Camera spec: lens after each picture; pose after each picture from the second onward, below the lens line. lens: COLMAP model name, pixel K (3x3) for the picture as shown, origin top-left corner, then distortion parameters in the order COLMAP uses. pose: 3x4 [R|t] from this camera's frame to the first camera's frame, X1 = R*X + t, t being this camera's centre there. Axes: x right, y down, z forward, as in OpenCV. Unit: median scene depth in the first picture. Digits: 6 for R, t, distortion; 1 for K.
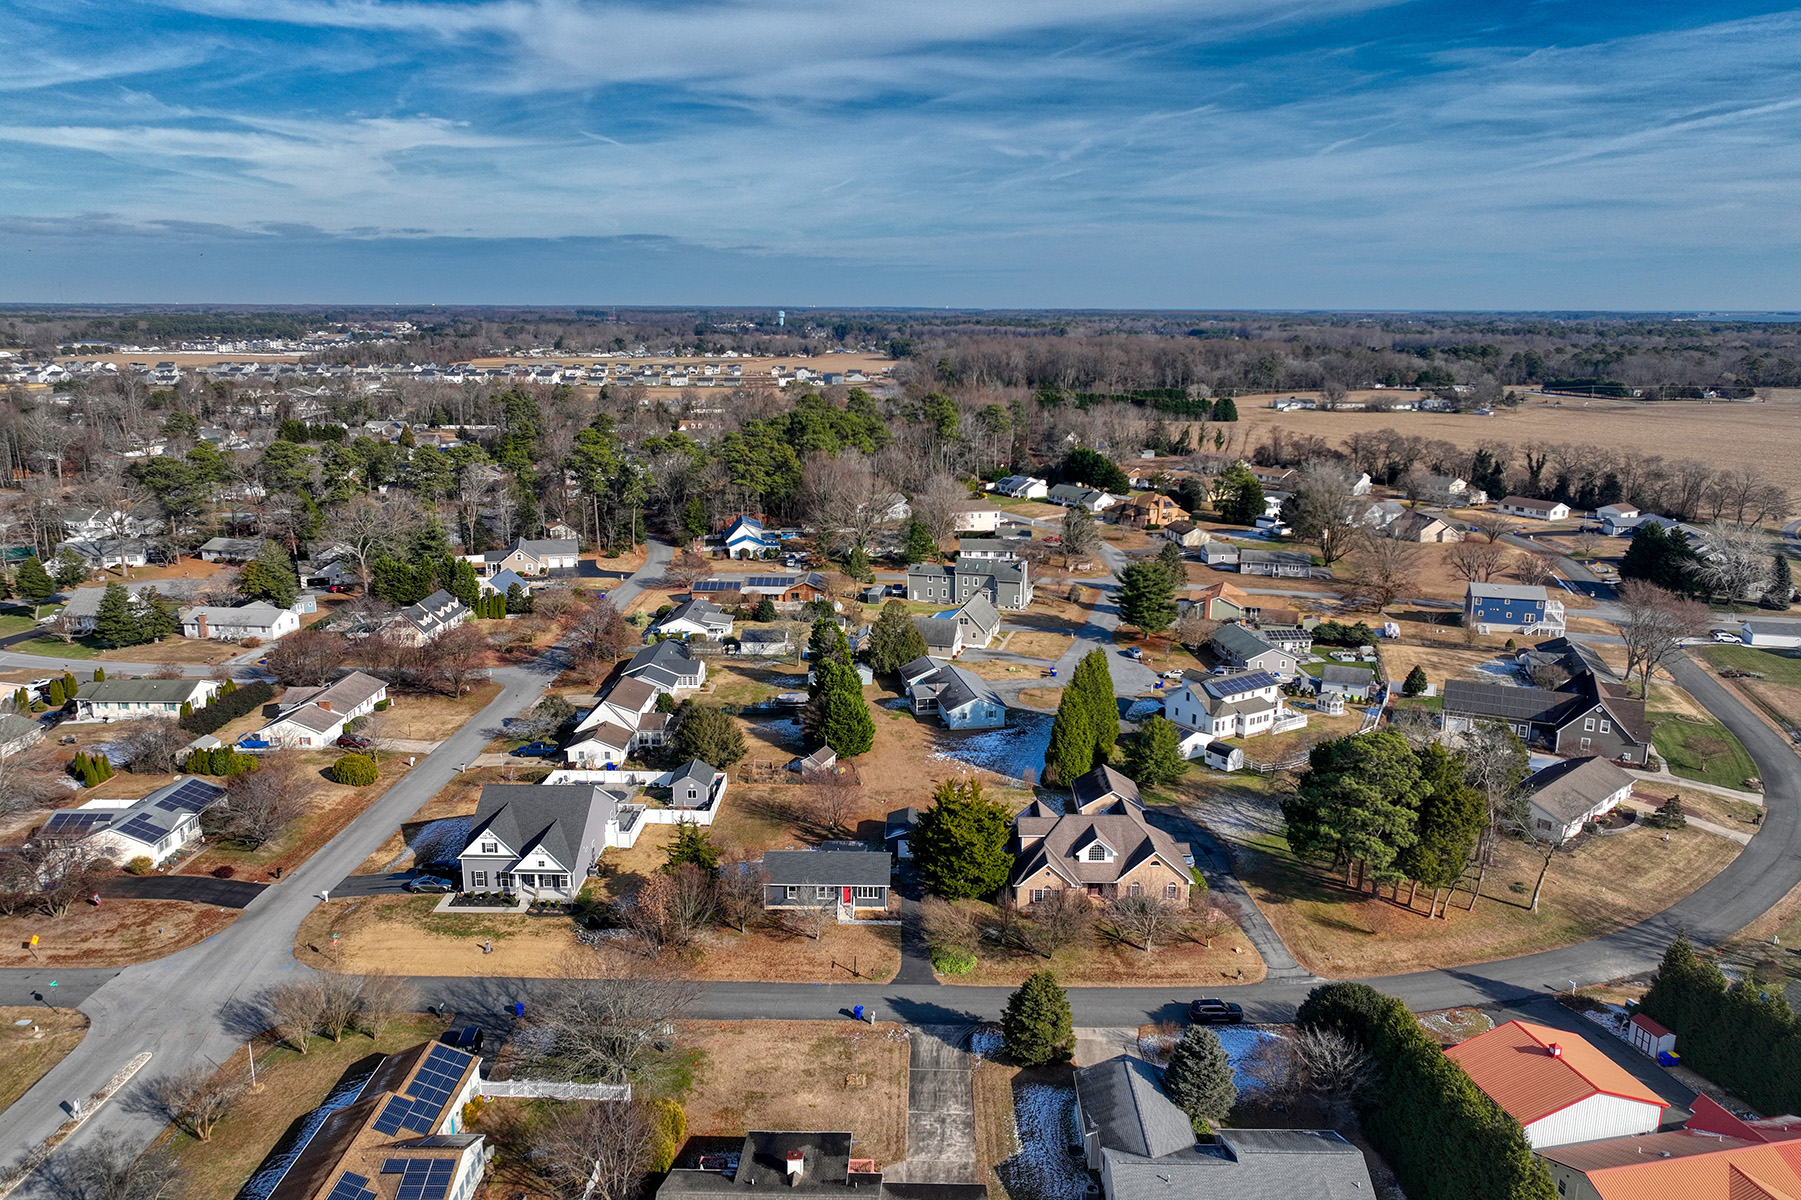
lens RADIAL K [[1267.8, 0, 904.6], [0, 1267.8, 580.8], [0, 0, 1]] dist [-0.001737, 0.018360]
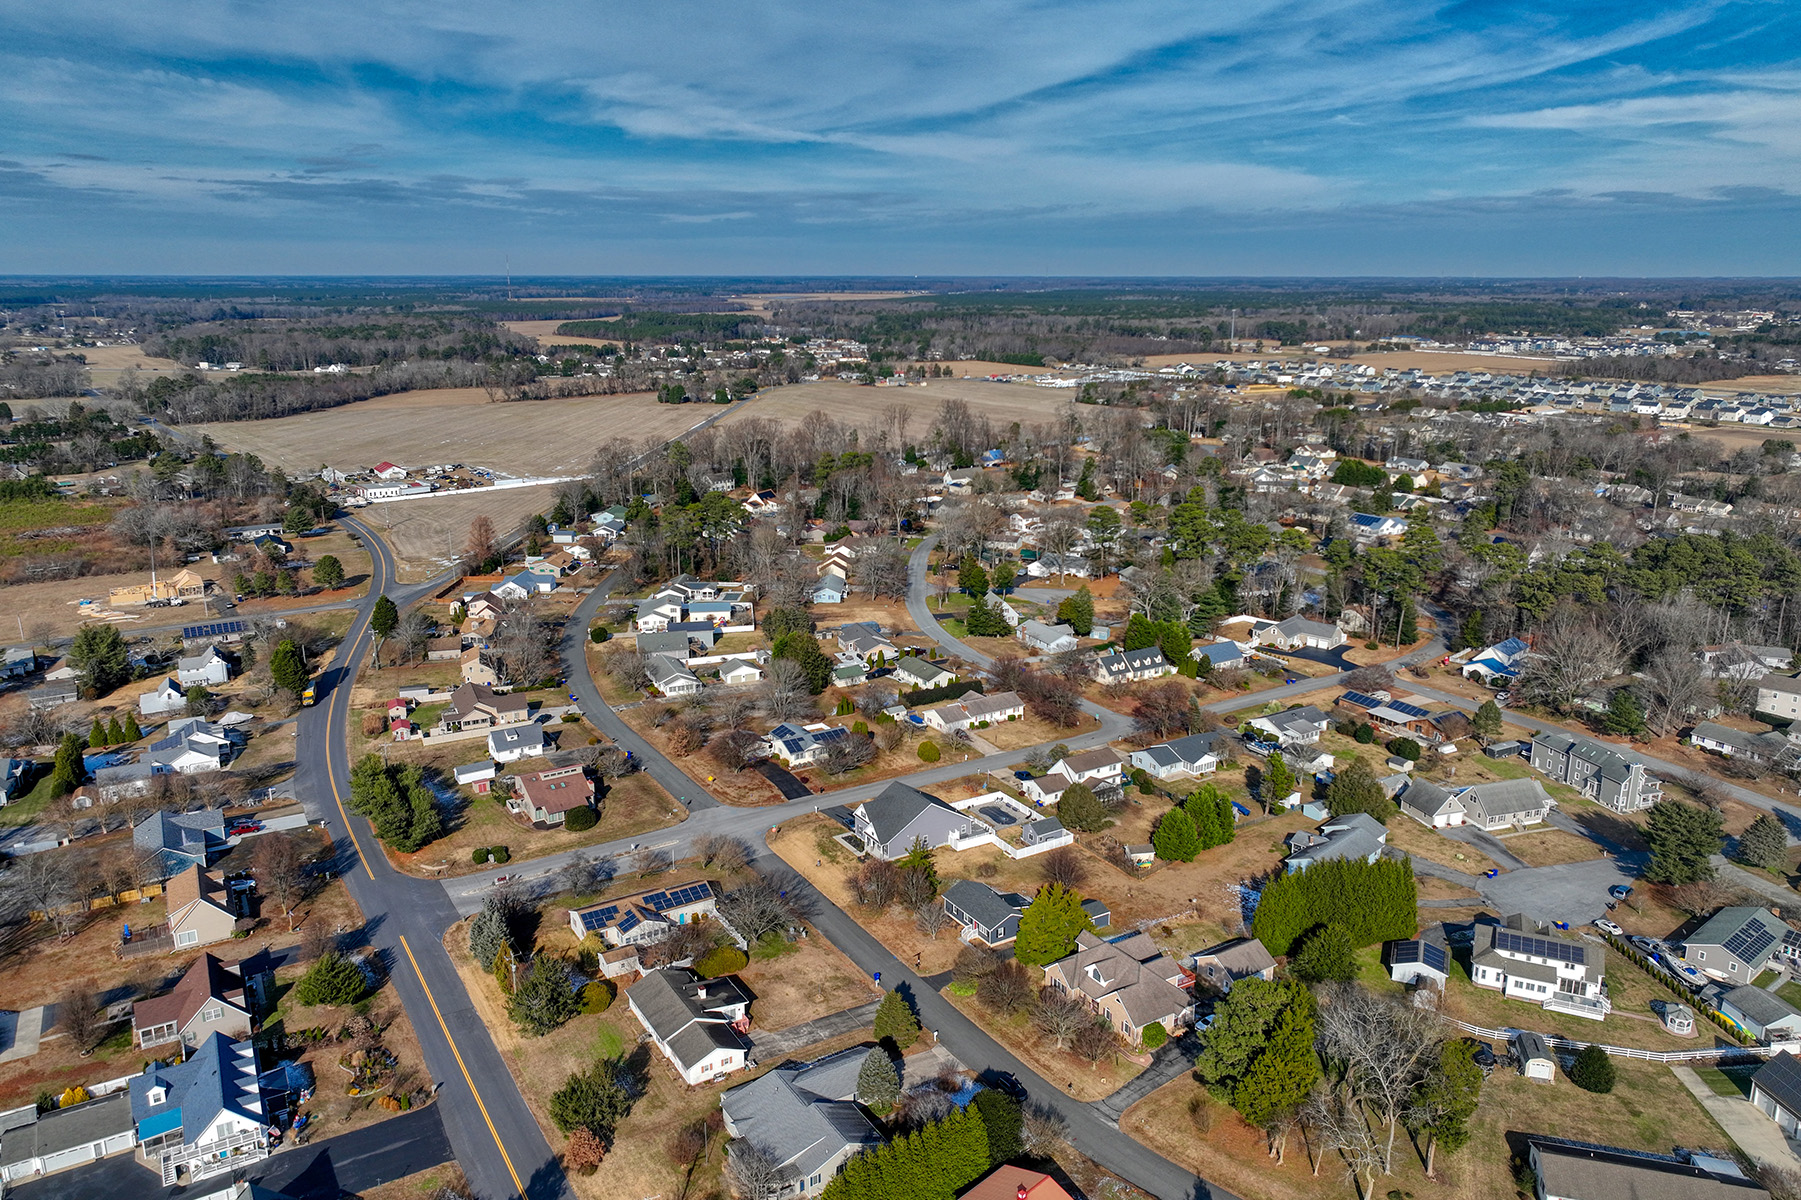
lens RADIAL K [[1267.8, 0, 933.1], [0, 1267.8, 578.6], [0, 0, 1]] dist [-0.001737, 0.018360]
pose [[0.554209, 0.196339, -0.808890, 0.641999], [-0.179969, 0.977061, 0.113854, -0.193451], [0.812689, 0.082476, 0.576831, 0.024965]]
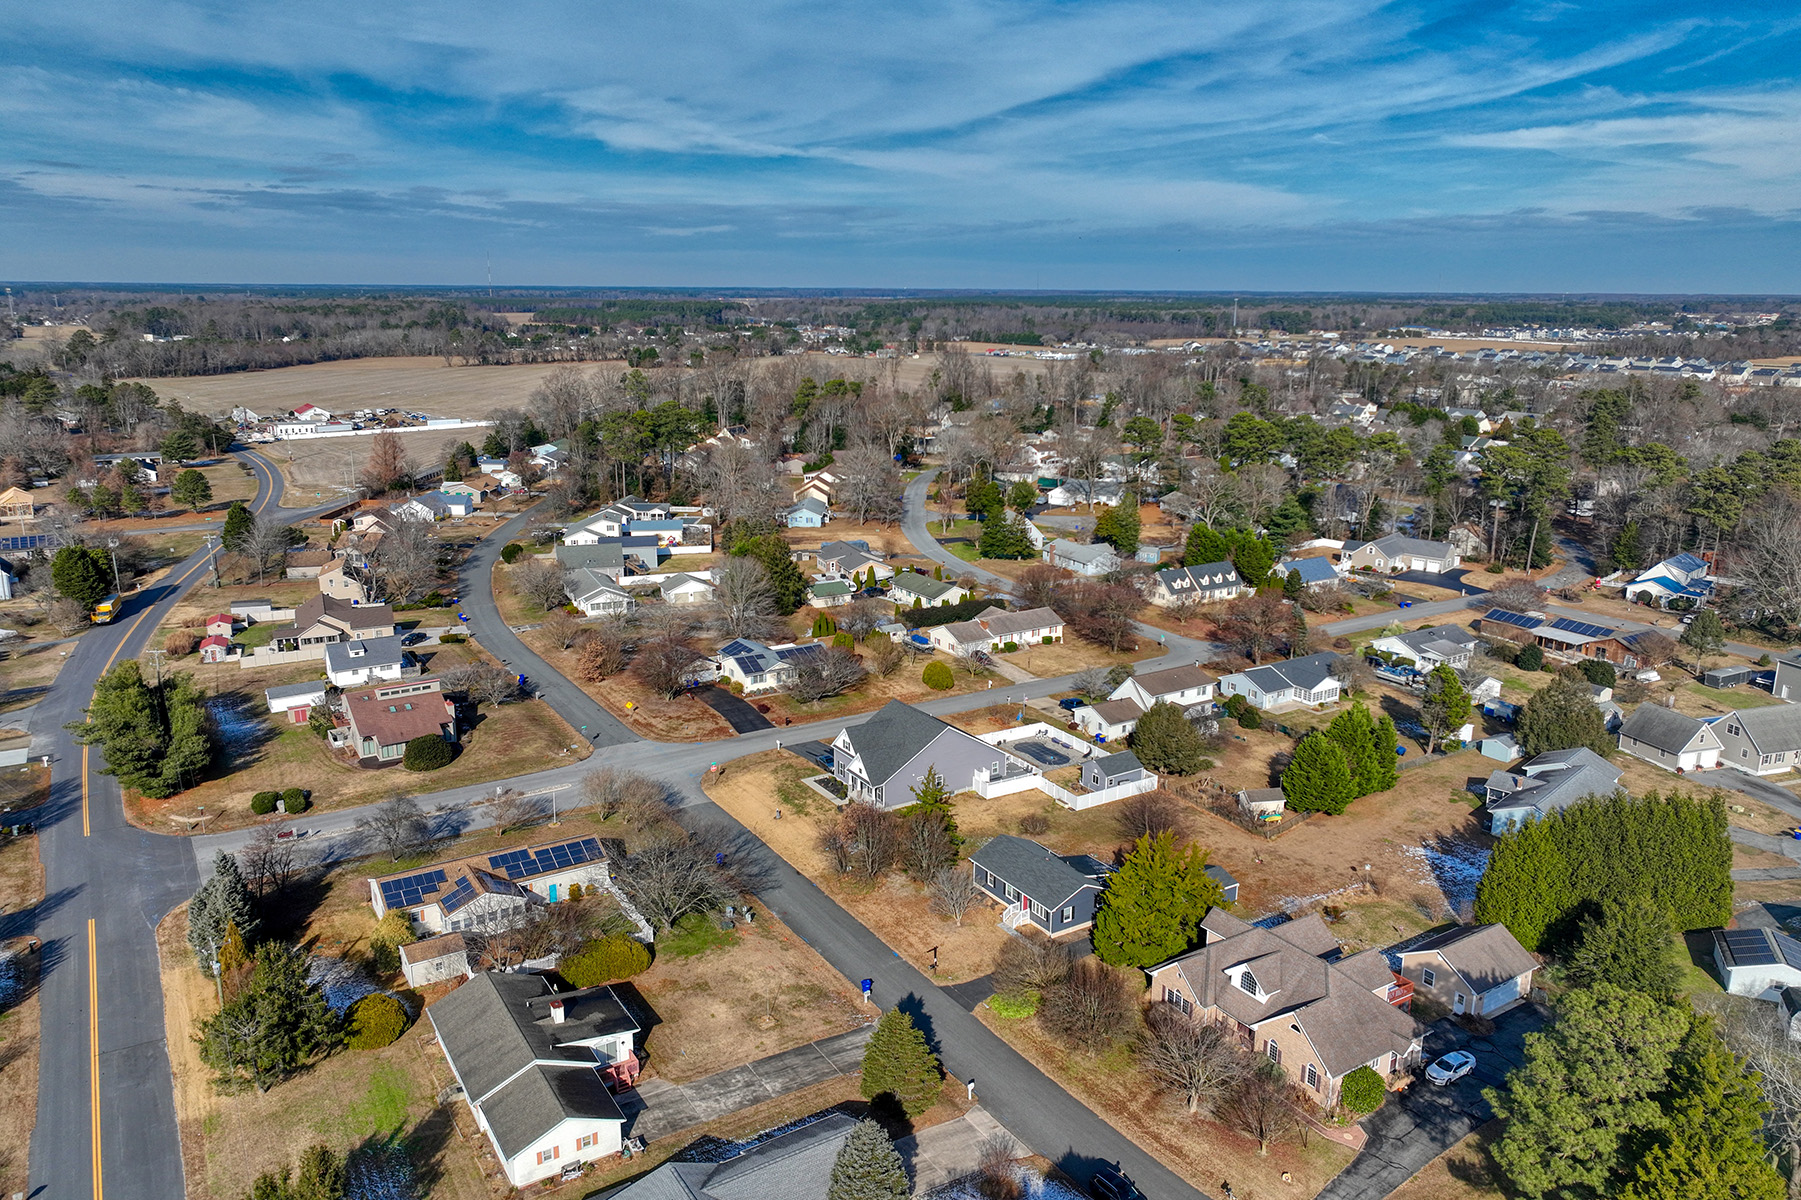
lens RADIAL K [[1267.8, 0, 925.5], [0, 1267.8, 575.8], [0, 0, 1]] dist [-0.001737, 0.018360]
pose [[0.556537, 0.186219, -0.809685, 0.378779], [-0.182635, 0.978140, 0.099428, -0.044027], [0.810500, 0.092542, 0.578381, 0.217687]]
